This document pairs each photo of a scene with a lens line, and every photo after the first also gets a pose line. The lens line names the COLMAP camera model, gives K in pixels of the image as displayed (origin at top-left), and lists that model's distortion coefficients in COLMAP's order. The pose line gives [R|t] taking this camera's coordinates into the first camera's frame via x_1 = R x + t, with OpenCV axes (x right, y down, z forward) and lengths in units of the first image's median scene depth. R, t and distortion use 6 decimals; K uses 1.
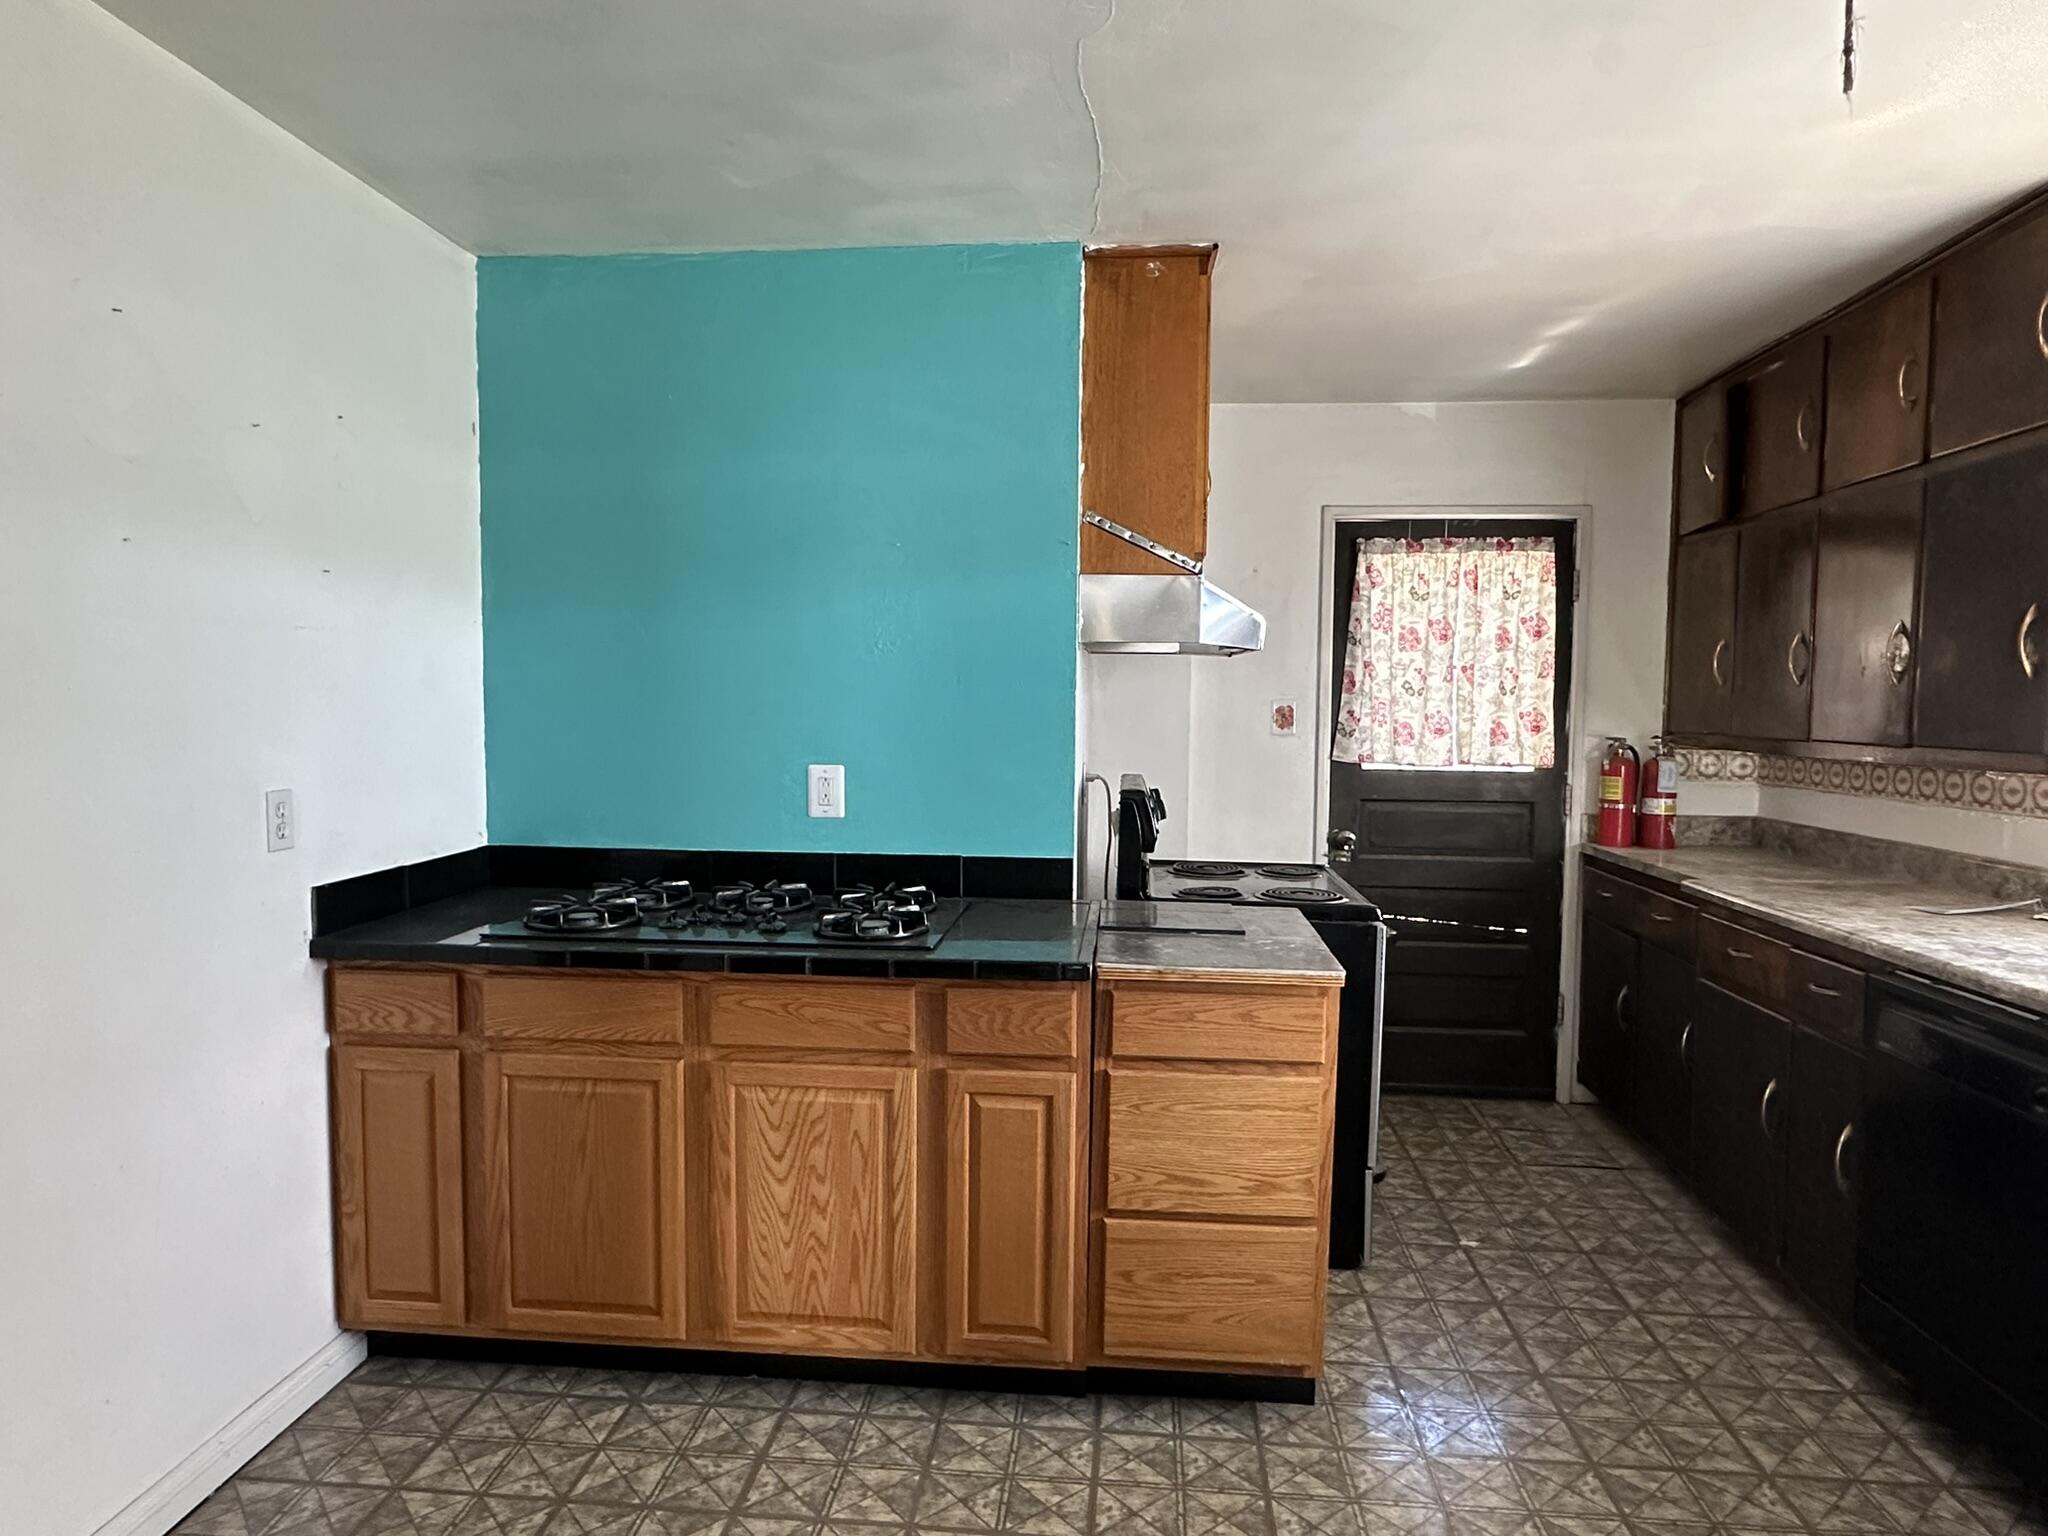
lens RADIAL K [[1230.1, 0, 1037.1], [0, 1230.1, 761.2], [0, 0, 1]] dist [-0.002060, -0.000985]
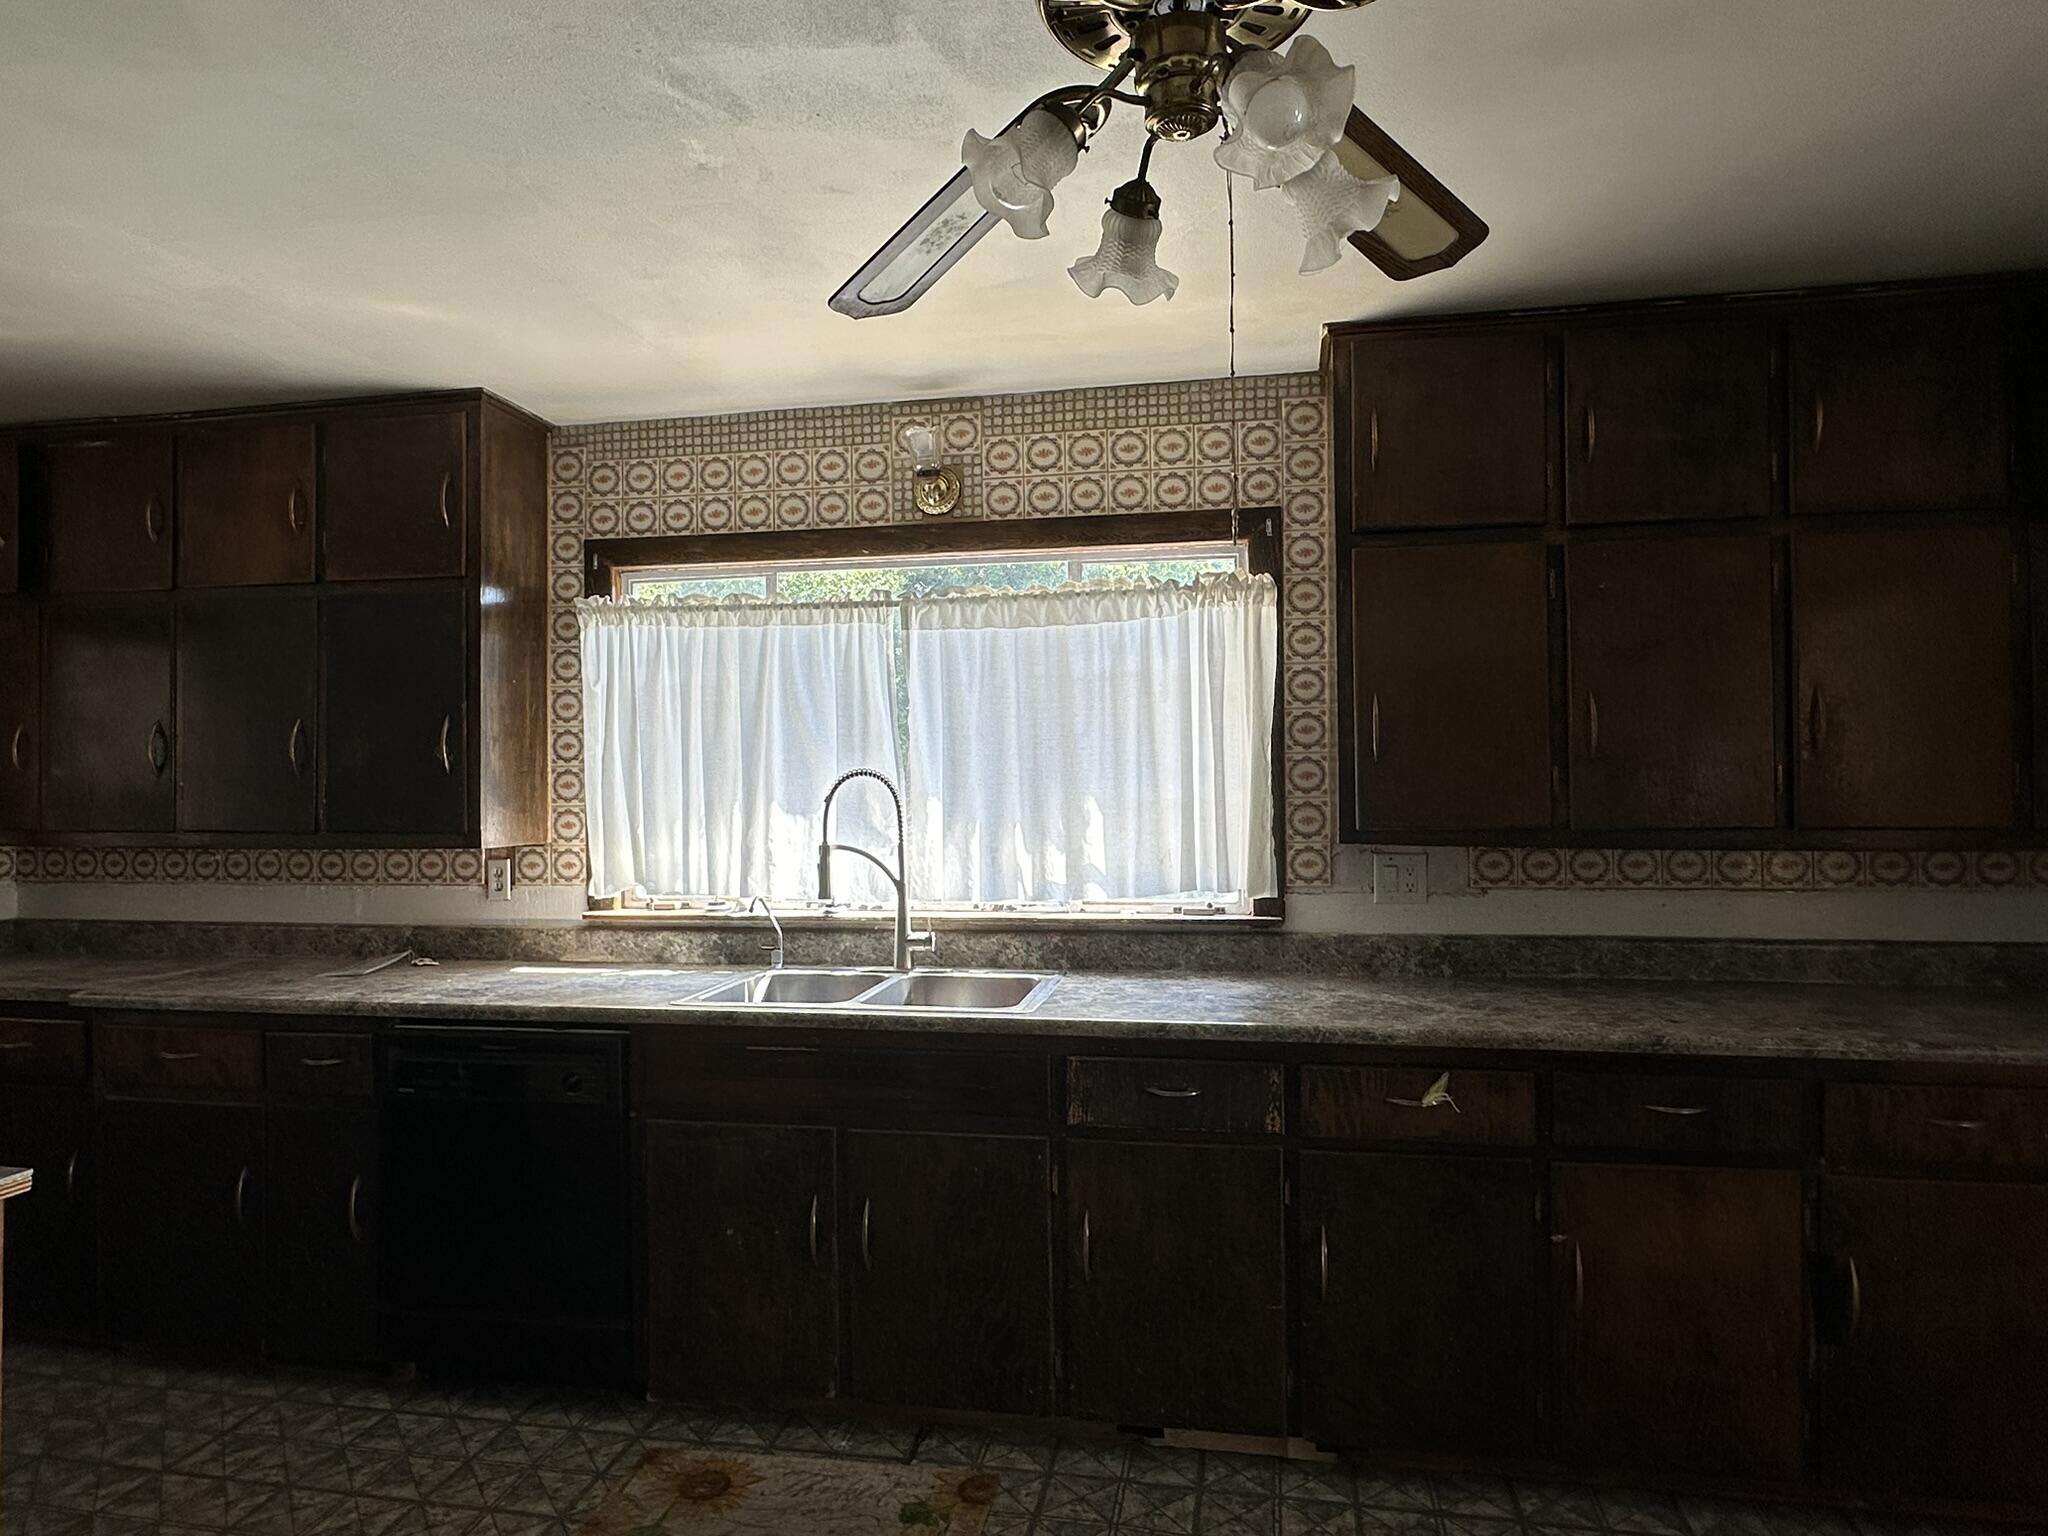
lens RADIAL K [[1230.1, 0, 1033.1], [0, 1230.1, 769.4], [0, 0, 1]] dist [-0.002060, -0.000985]
pose [[0.108920, -0.008743, 0.994012, -0.328270], [0.054316, 0.998520, 0.002831, -0.037418], [-0.992566, 0.053682, 0.109233, 0.221141]]
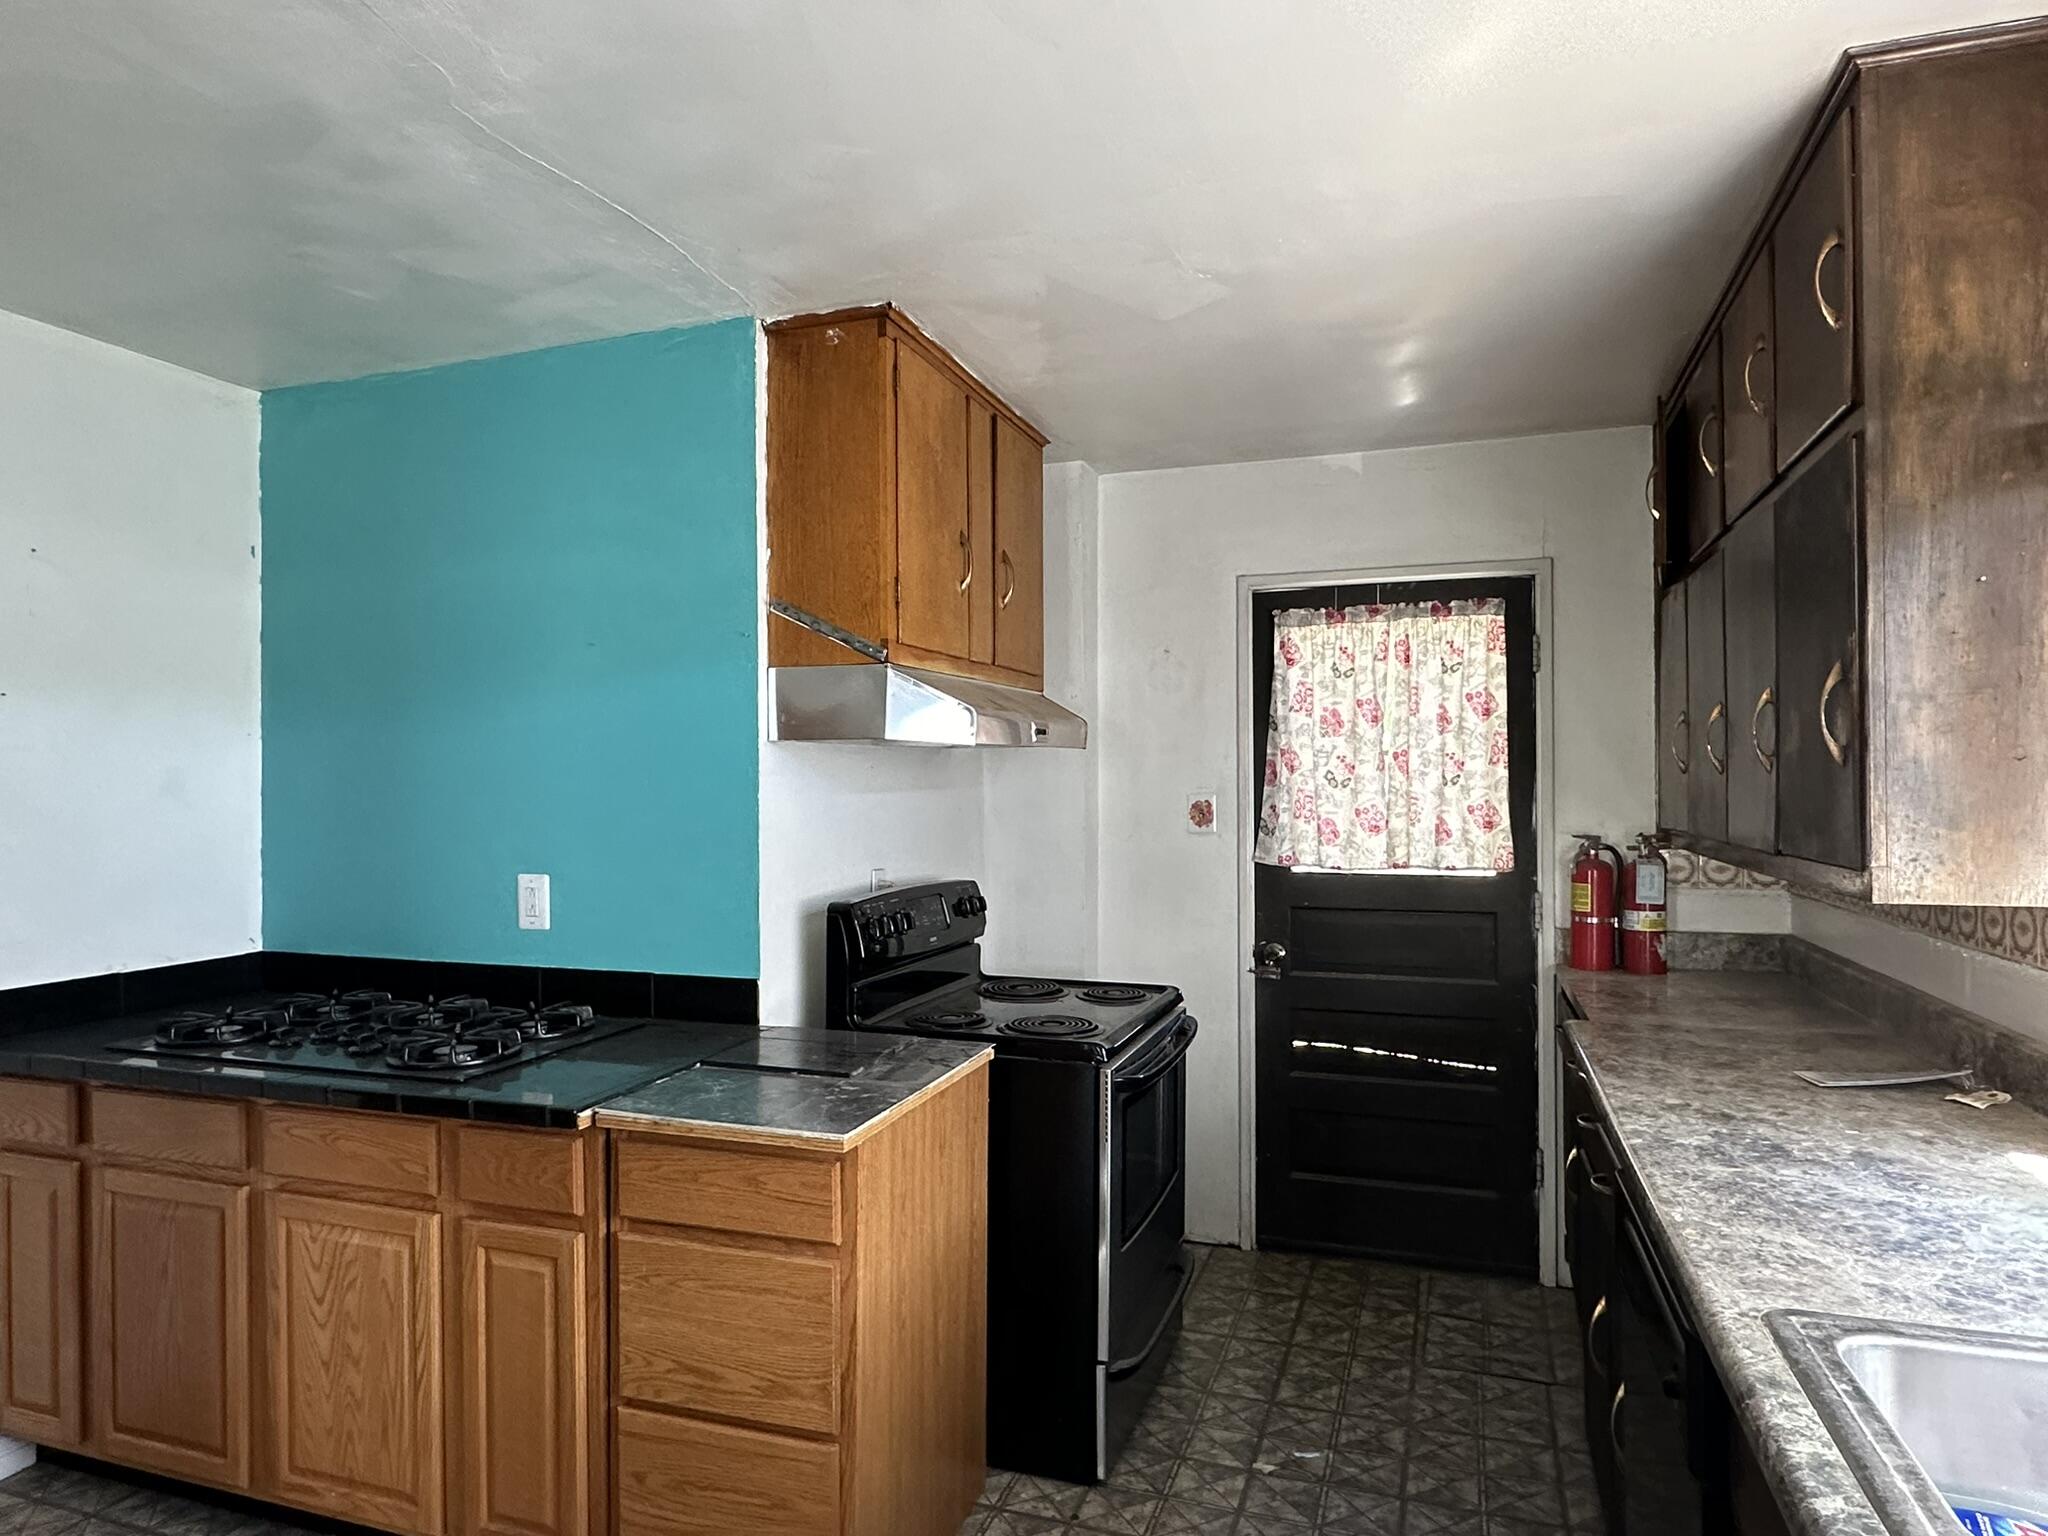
lens RADIAL K [[1230.1, 0, 1028.4], [0, 1230.1, 764.4], [0, 0, 1]] dist [-0.002060, -0.000985]
pose [[0.969474, -0.019127, -0.244446, 0.441245], [0.002613, 0.997702, -0.067704, -0.016777], [0.245179, 0.064999, 0.967296, 0.159786]]
